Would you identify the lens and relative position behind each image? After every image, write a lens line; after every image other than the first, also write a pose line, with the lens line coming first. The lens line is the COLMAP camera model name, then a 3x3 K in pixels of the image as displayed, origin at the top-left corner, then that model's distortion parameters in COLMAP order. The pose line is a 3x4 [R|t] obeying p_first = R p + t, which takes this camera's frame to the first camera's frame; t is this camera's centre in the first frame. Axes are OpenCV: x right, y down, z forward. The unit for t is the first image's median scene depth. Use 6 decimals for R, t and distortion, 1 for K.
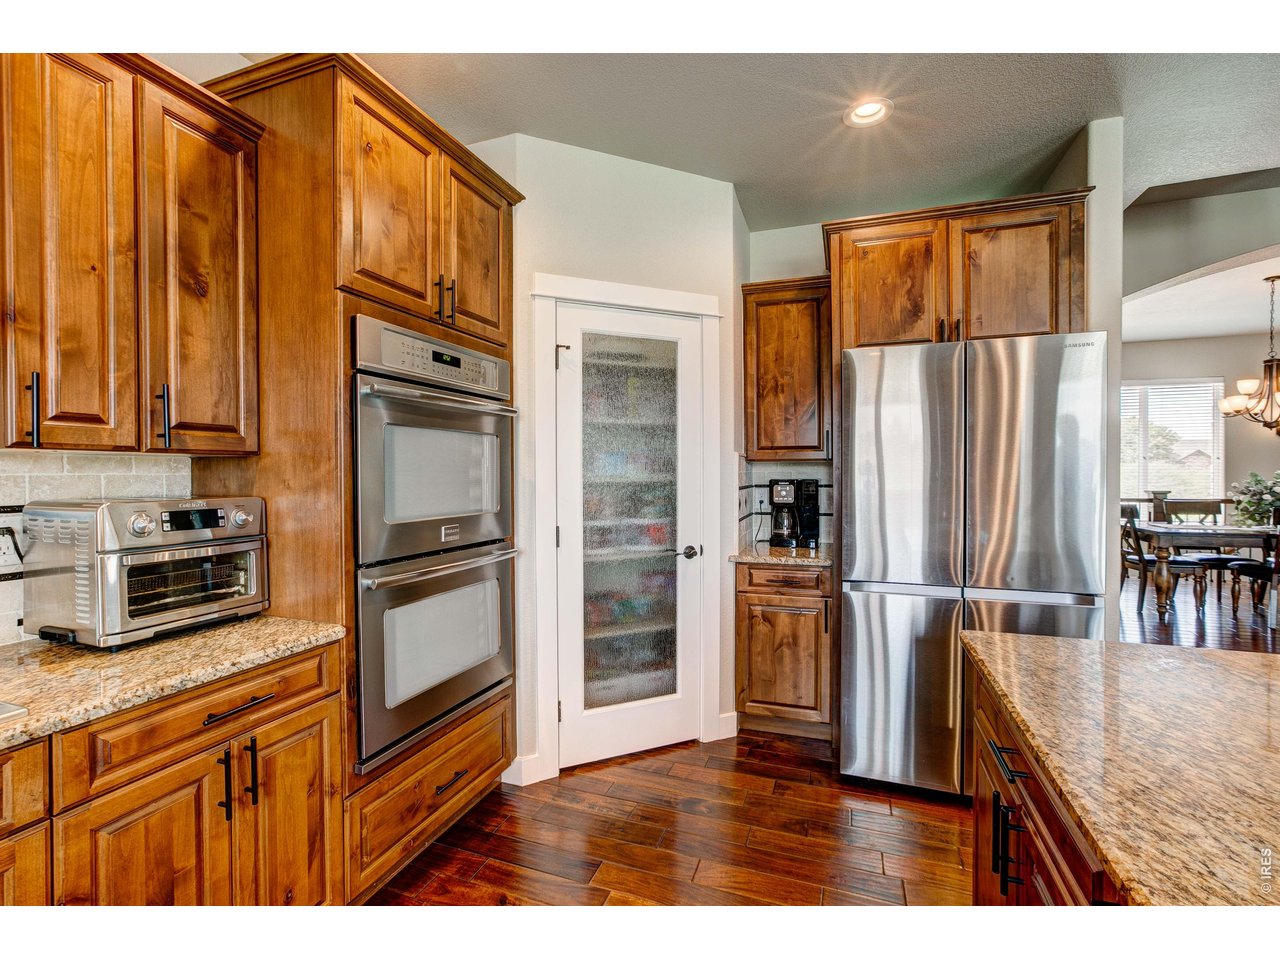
lens RADIAL K [[577.5, 0, 640.0], [0, 577.5, 480.0], [0, 0, 1]] dist [-0.026497, 0.012197]
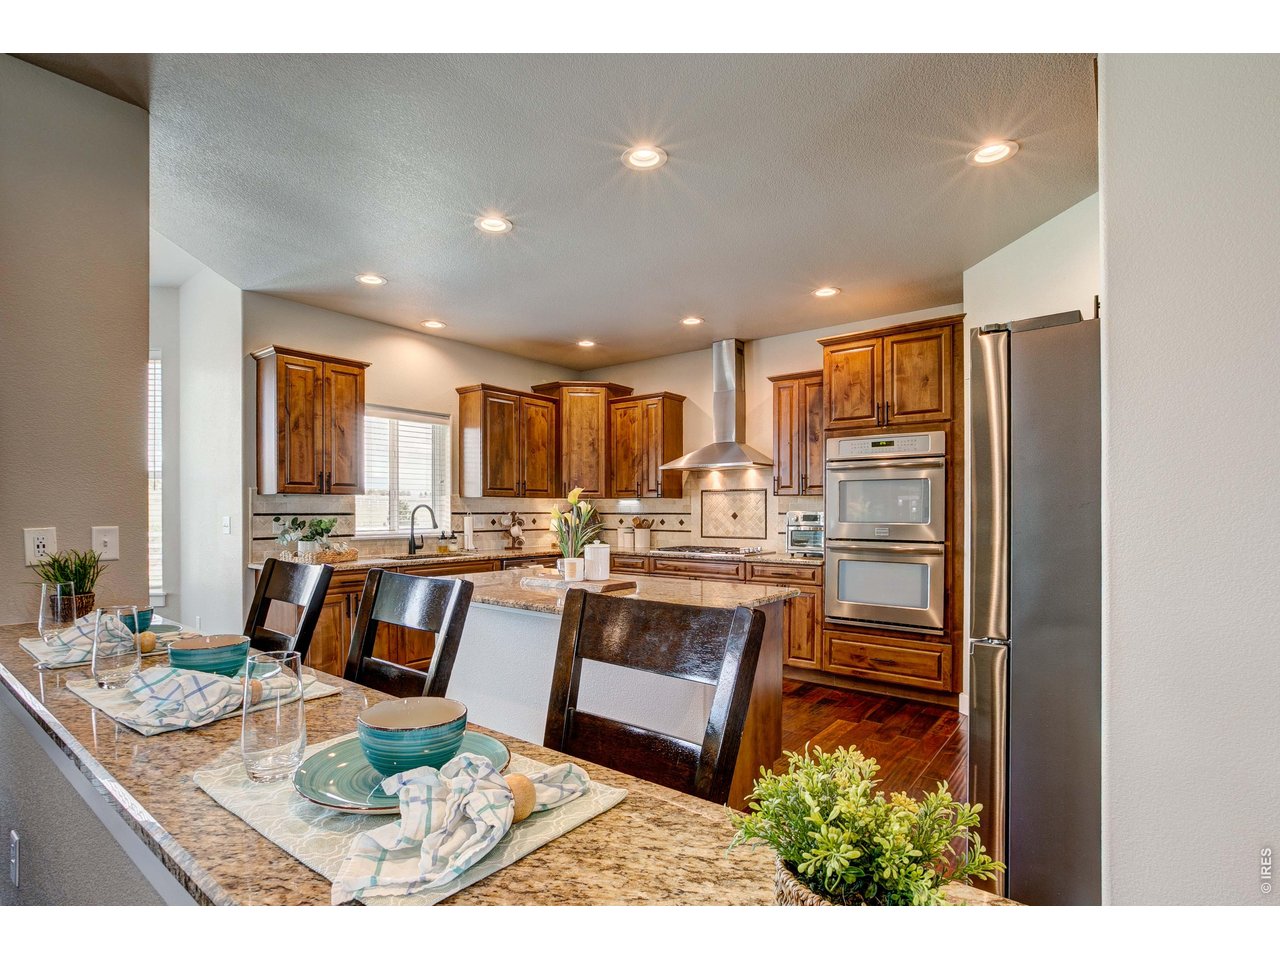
lens RADIAL K [[626.5, 0, 640.8], [0, 626.5, 515.4], [0, 0, 1]] dist [-0.030661, 0.016505]
pose [[-0.294052, 0.009498, -0.955742, 2.427502], [-0.011066, 0.999850, 0.013341, 0.020191], [0.955725, 0.014499, -0.293903, 1.045245]]
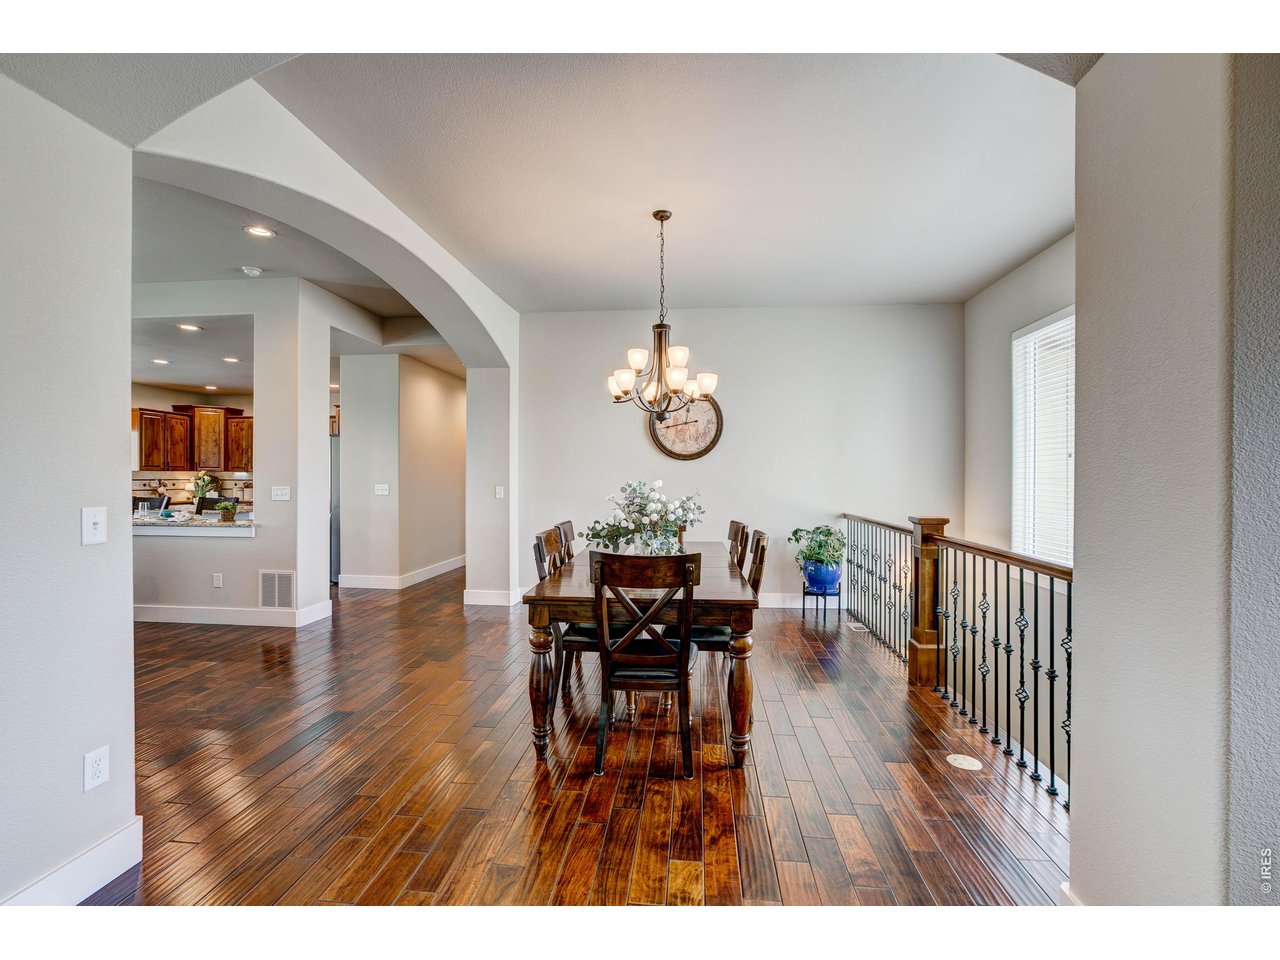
lens RADIAL K [[577.5, 0, 640.0], [0, 577.5, 480.0], [0, 0, 1]] dist [-0.026497, 0.012197]
pose [[0.242426, 0.008353, -0.970134, 5.988072], [-0.016206, 0.999858, 0.004559, -0.039668], [0.970035, 0.014617, 0.242527, 2.603215]]
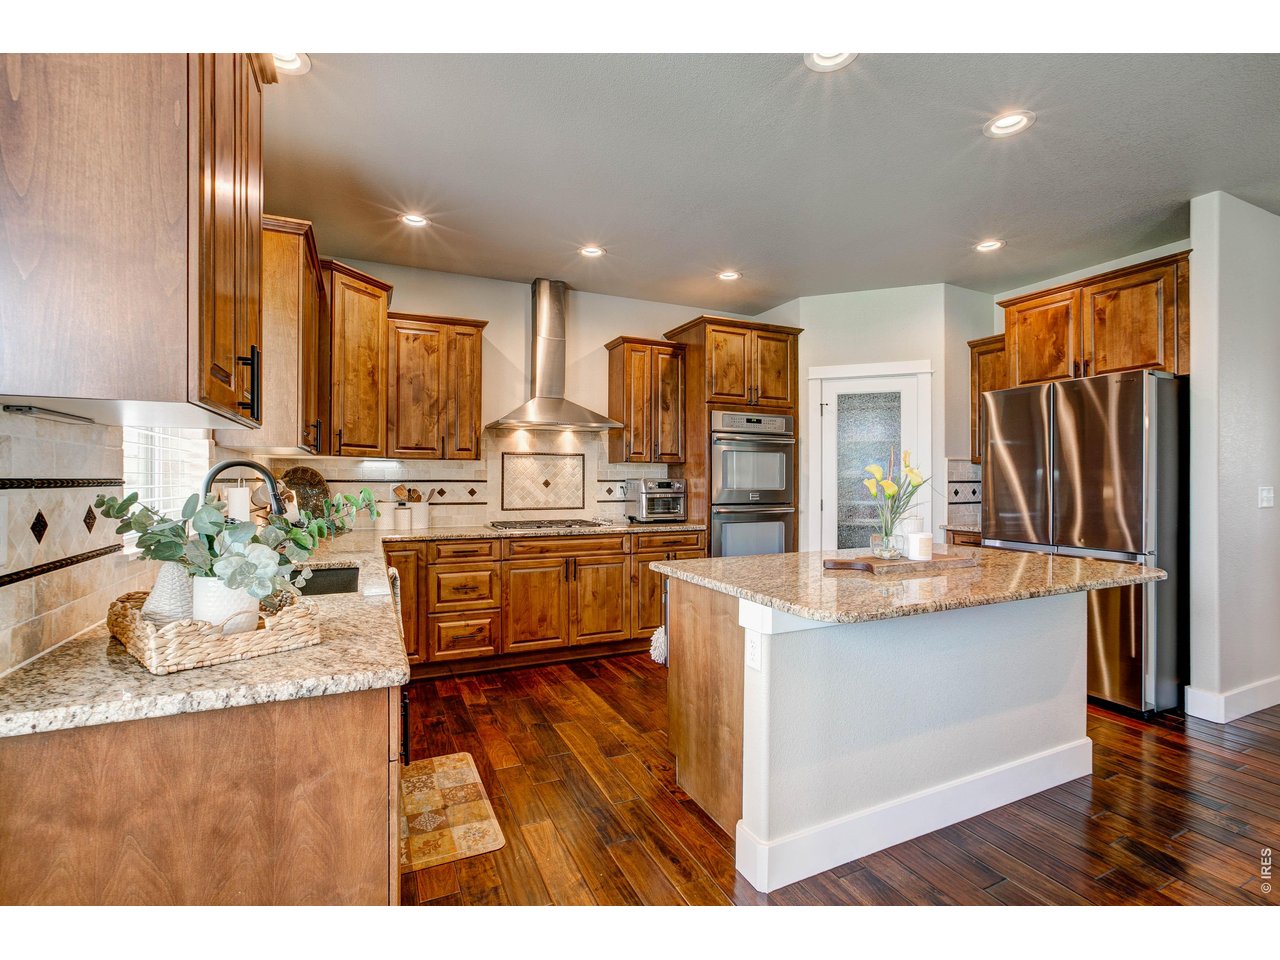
lens RADIAL K [[589.0, 0, 640.0], [0, 589.0, 480.0], [0, 0, 1]] dist [-0.076248, 0.051543]
pose [[0.710613, 0.004982, -0.703565, 1.233913], [-0.013486, 0.999888, -0.006541, 0.060006], [0.703454, 0.014136, 0.710600, -1.222395]]
